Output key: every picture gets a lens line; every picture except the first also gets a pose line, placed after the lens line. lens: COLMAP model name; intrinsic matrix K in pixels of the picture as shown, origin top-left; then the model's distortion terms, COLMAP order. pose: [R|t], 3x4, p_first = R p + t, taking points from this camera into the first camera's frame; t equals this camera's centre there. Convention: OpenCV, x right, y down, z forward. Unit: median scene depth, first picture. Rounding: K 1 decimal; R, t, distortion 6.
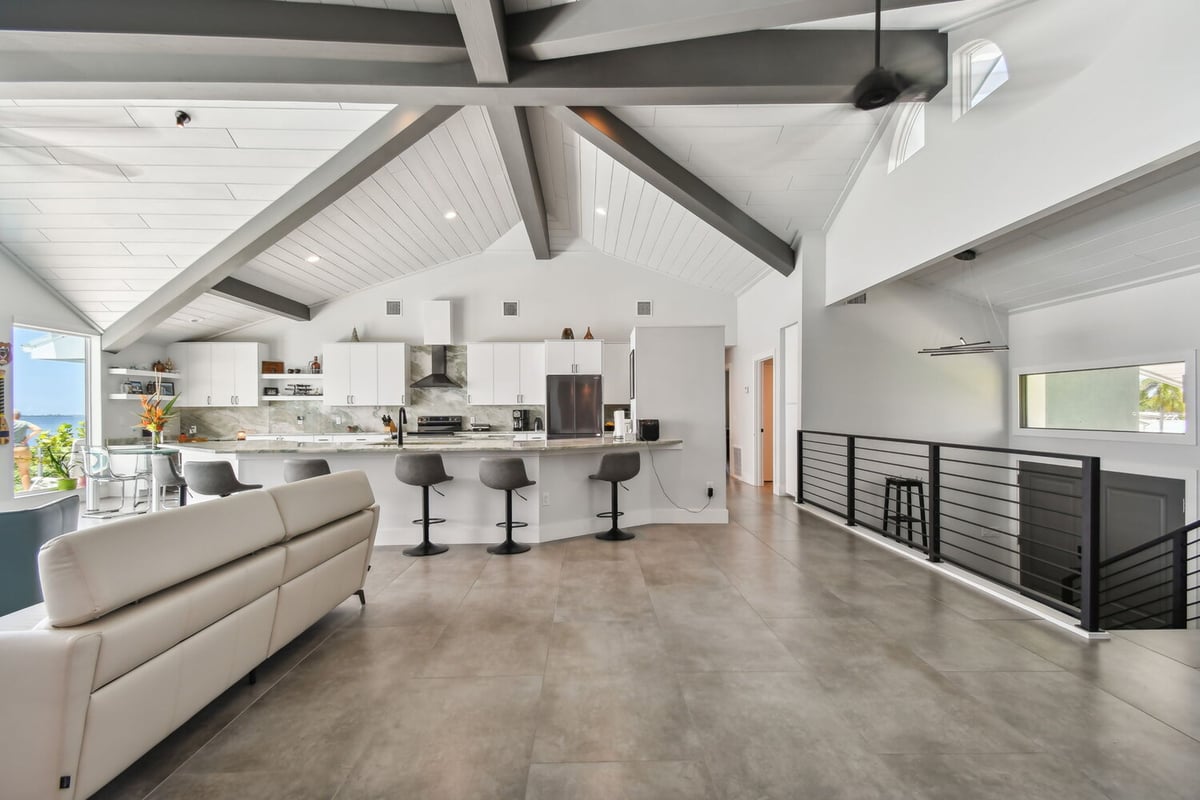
lens RADIAL K [[536.1, 0, 600.0], [0, 536.1, 400.0], [0, 0, 1]] dist [0.002122, 0.000208]
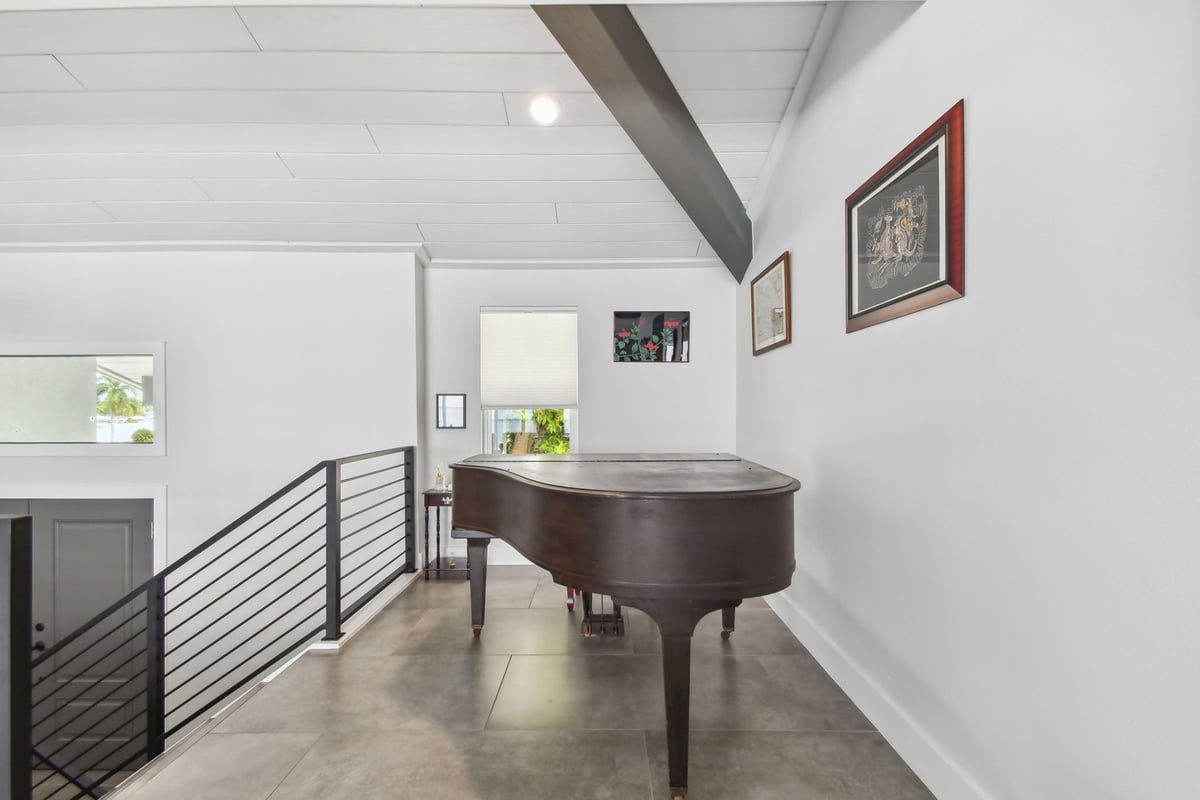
lens RADIAL K [[536.1, 0, 600.0], [0, 536.1, 400.0], [0, 0, 1]] dist [0.002122, 0.000208]
pose [[0.023012, 0.022052, 0.999492, 0.290943], [-0.013697, 0.999670, -0.021741, 0.009478], [-0.999641, -0.013190, 0.023307, 0.310289]]
